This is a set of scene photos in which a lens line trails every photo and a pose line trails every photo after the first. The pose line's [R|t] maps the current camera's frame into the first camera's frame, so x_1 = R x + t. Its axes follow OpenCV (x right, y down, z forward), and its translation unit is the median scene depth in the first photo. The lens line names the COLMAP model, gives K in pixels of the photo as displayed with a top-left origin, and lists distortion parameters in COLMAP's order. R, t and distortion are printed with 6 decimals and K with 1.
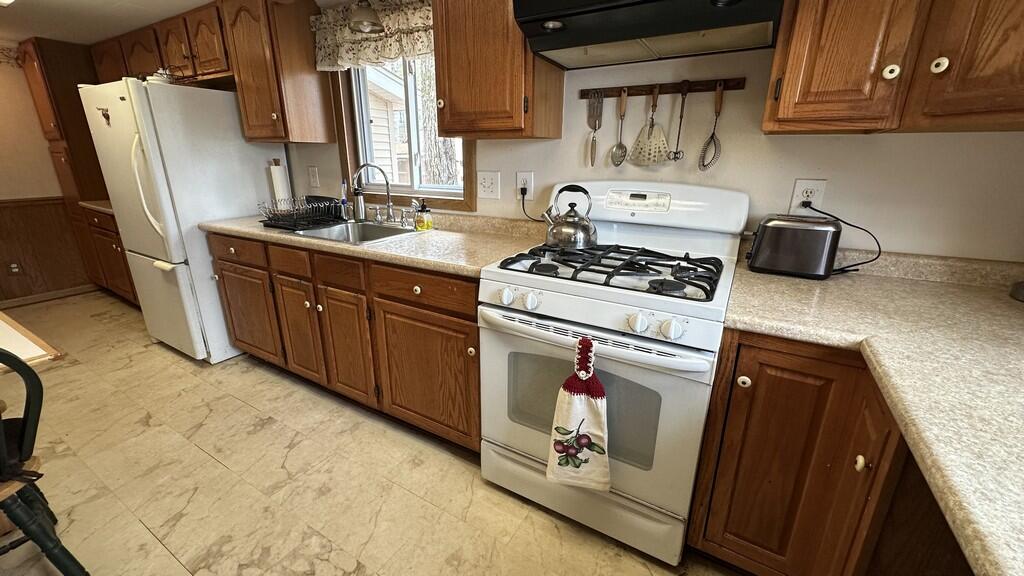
lens RADIAL K [[406.6, 0, 511.0], [0, 406.6, 285.4], [0, 0, 1]] dist [-0.002571, 0.000191]
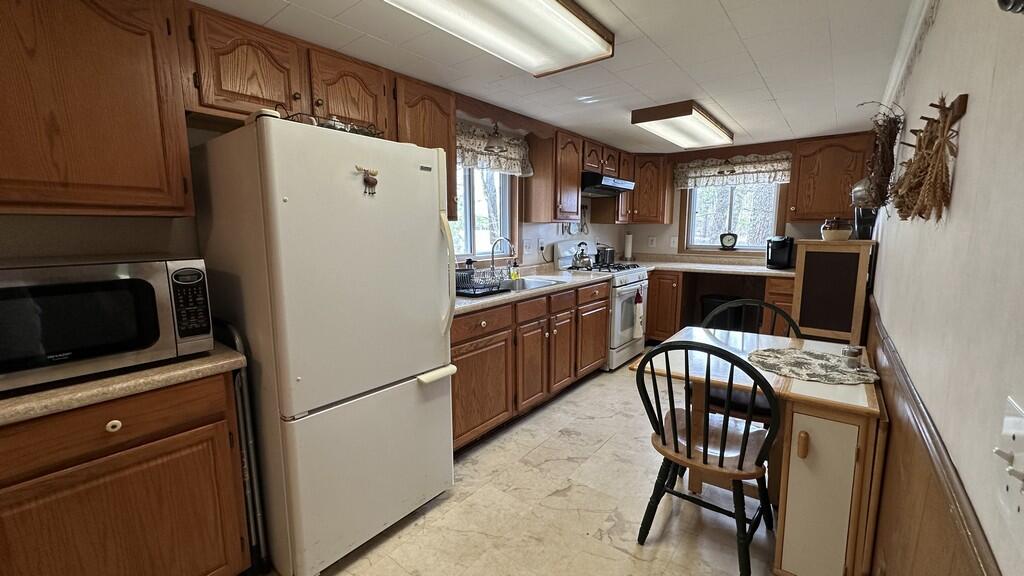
lens RADIAL K [[406.6, 0, 510.2], [0, 406.6, 284.3], [0, 0, 1]] dist [-0.002571, 0.000191]
pose [[0.148639, -0.142202, 0.978614, -1.801700], [0.301536, 0.948996, 0.092099, -0.276956], [-0.941797, 0.281398, 0.183937, 0.784560]]
